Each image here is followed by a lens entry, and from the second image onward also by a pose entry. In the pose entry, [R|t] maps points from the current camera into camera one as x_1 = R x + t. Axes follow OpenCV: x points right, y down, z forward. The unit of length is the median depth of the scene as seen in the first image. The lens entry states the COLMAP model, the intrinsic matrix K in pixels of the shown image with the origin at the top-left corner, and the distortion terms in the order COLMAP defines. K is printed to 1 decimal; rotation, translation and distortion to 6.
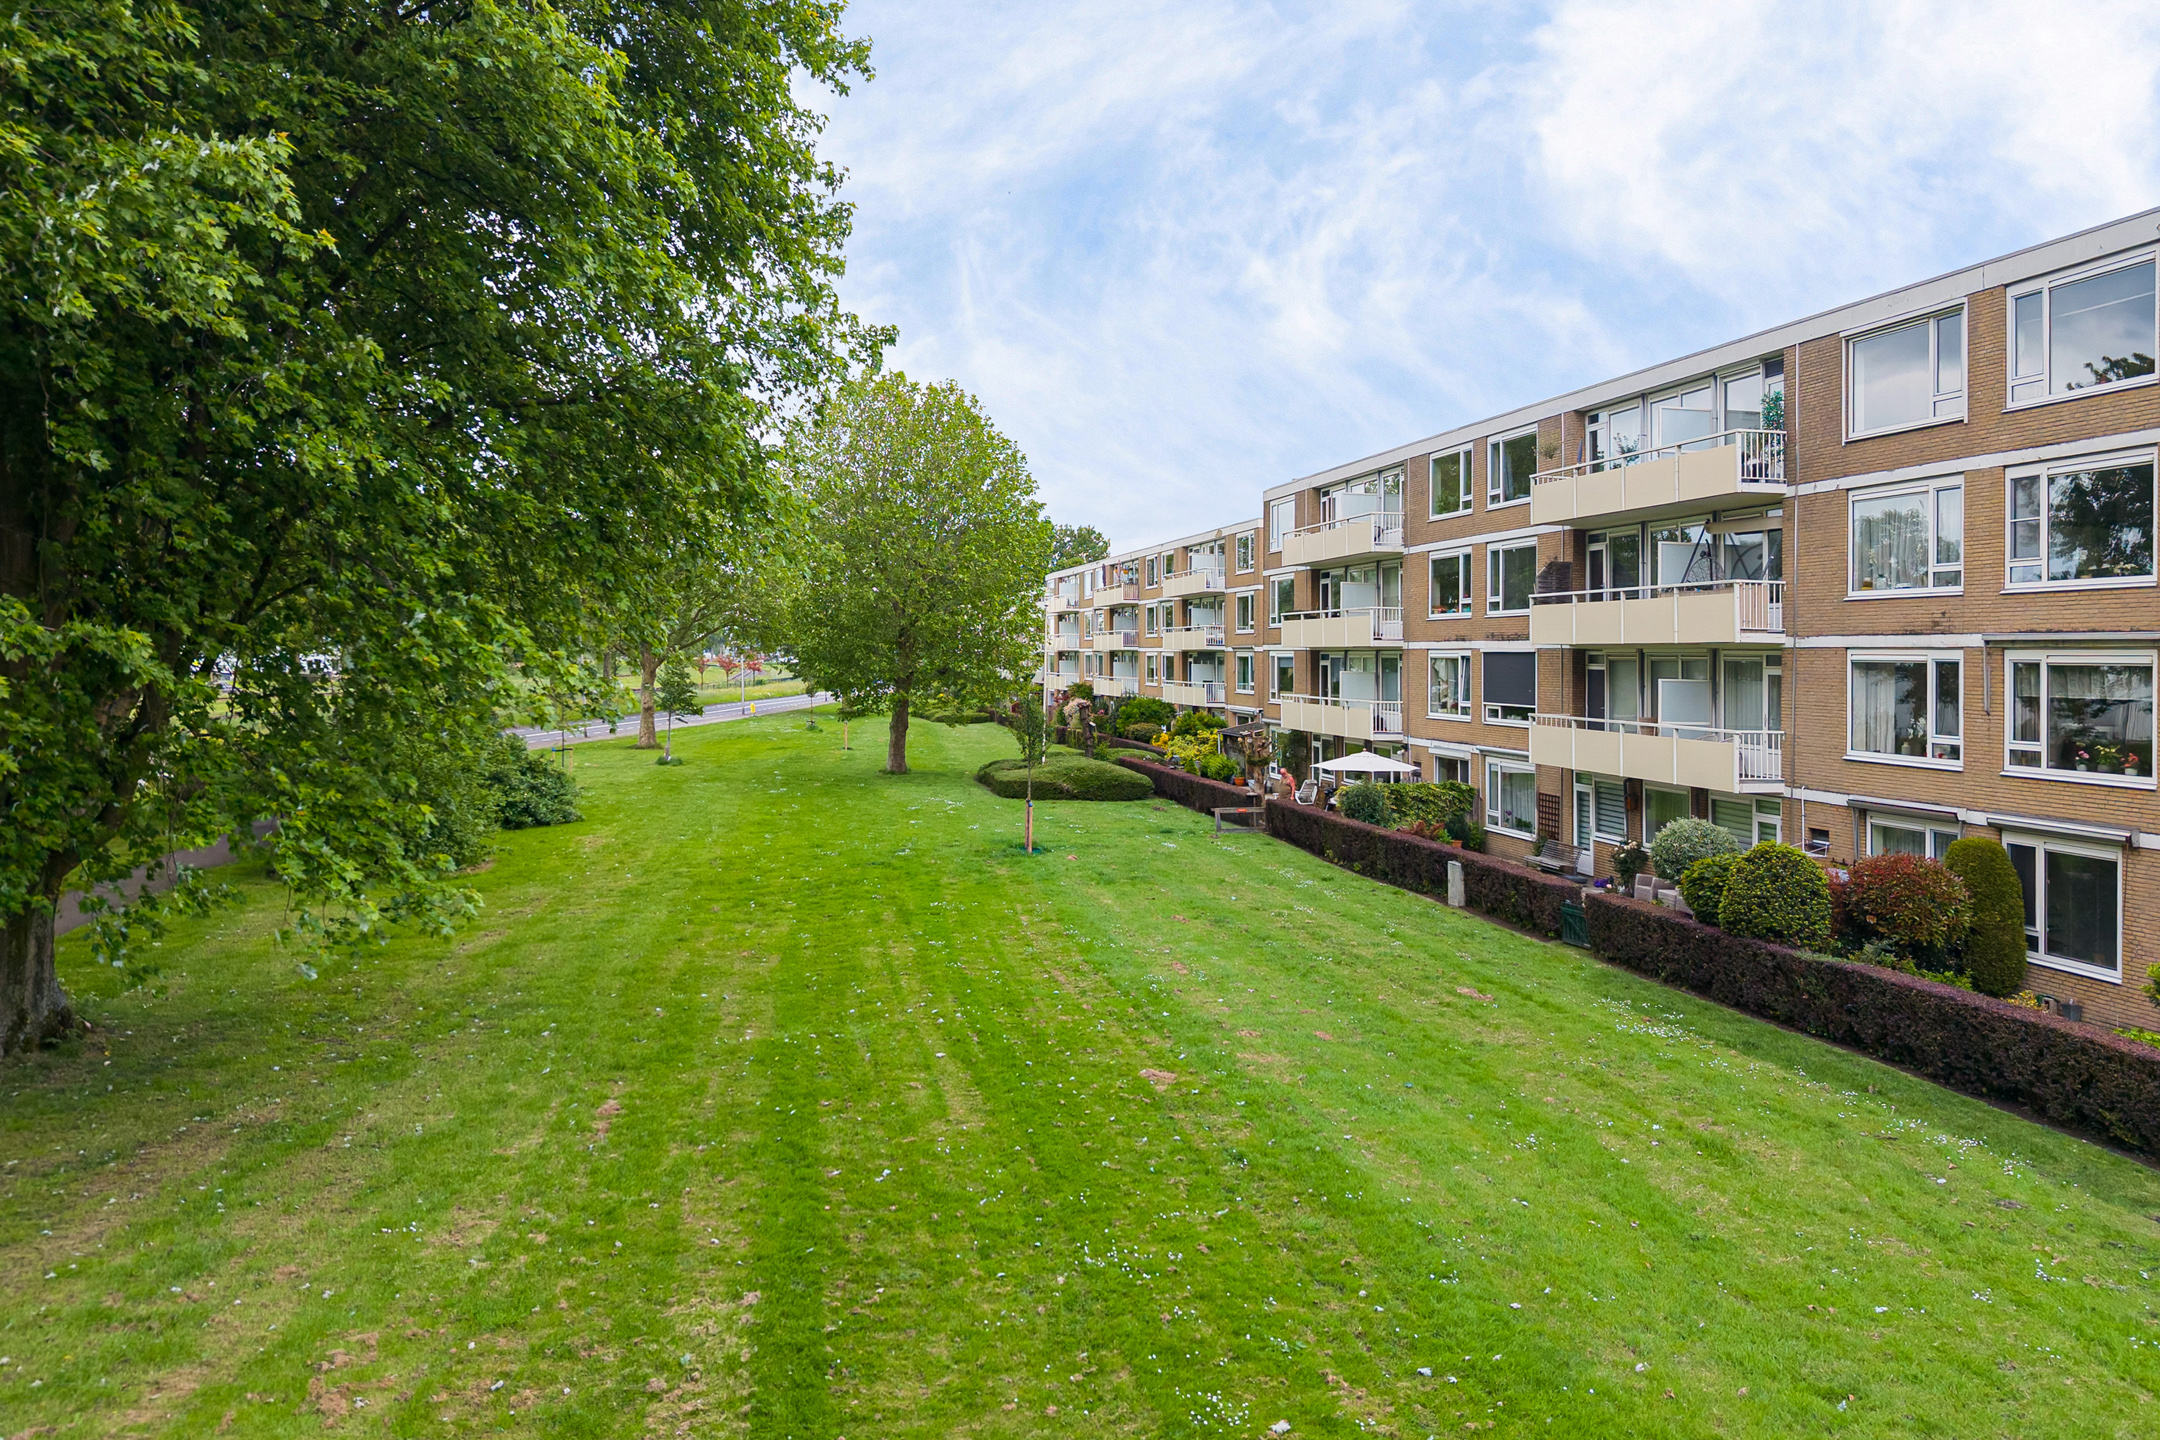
lens RADIAL K [[1520.1, 0, 1079.9], [0, 1520.1, 639.0], [0, 0, 1]] dist [0.040080, -0.001922]
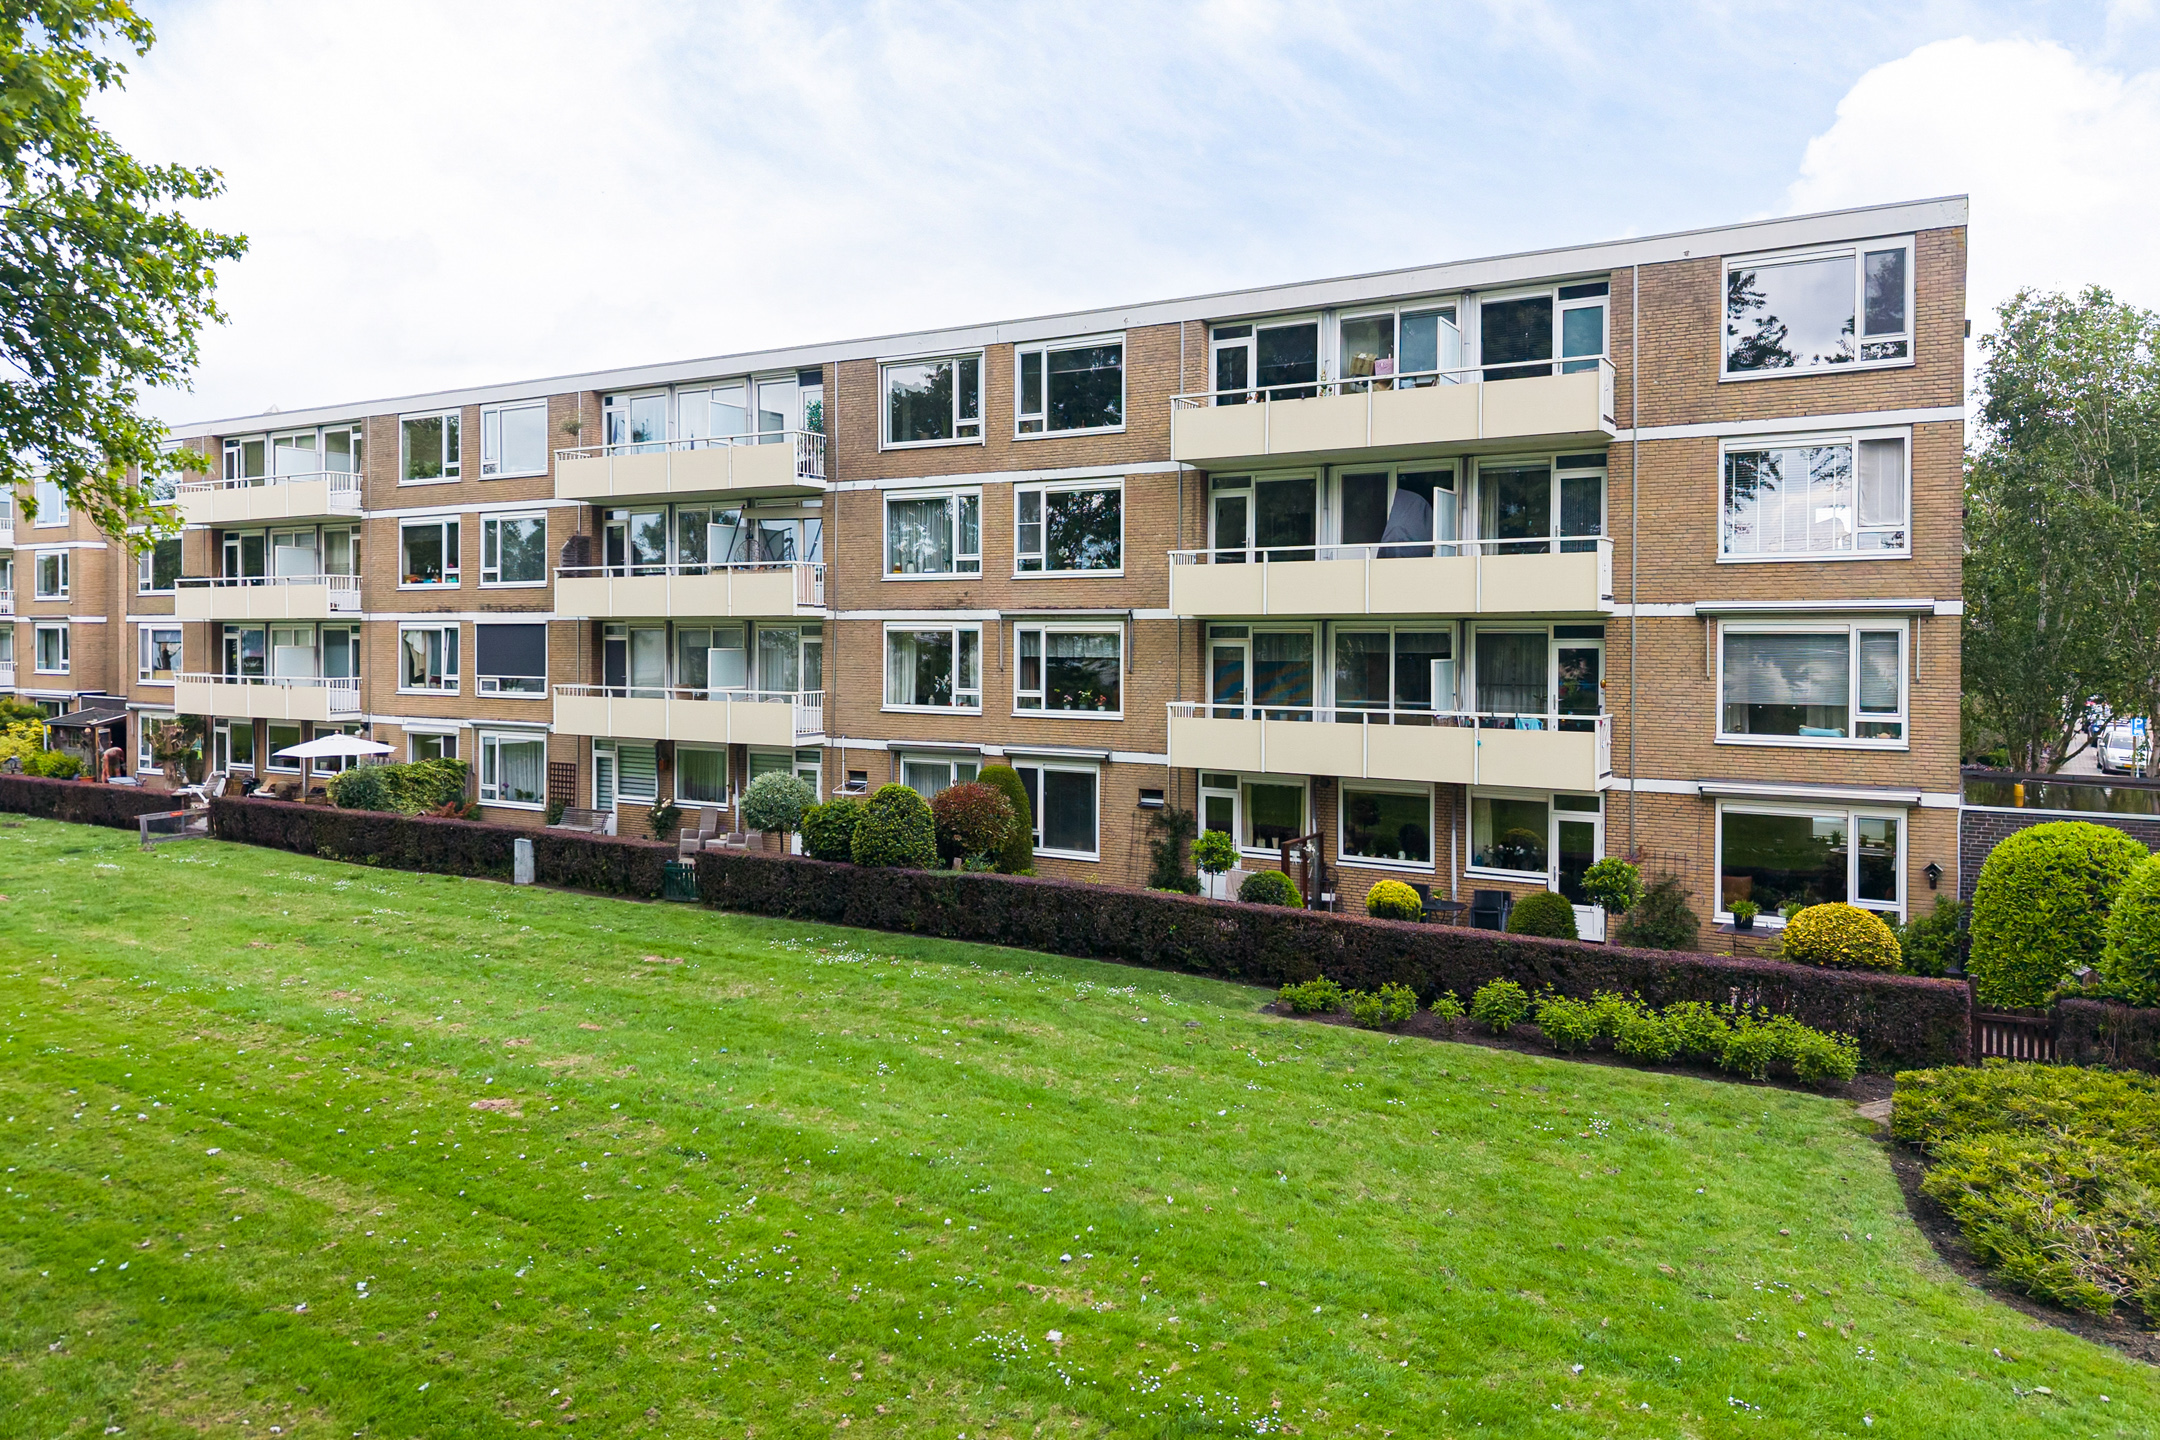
lens RADIAL K [[1468.7, 0, 1080.7], [0, 1468.7, 619.7], [0, 0, 1]] dist [0.108406, -0.081931]
pose [[0.685226, -0.012455, 0.728224, -0.245735], [0.001561, 0.999877, 0.015632, -0.012510], [-0.728329, -0.009575, 0.685161, 0.087642]]
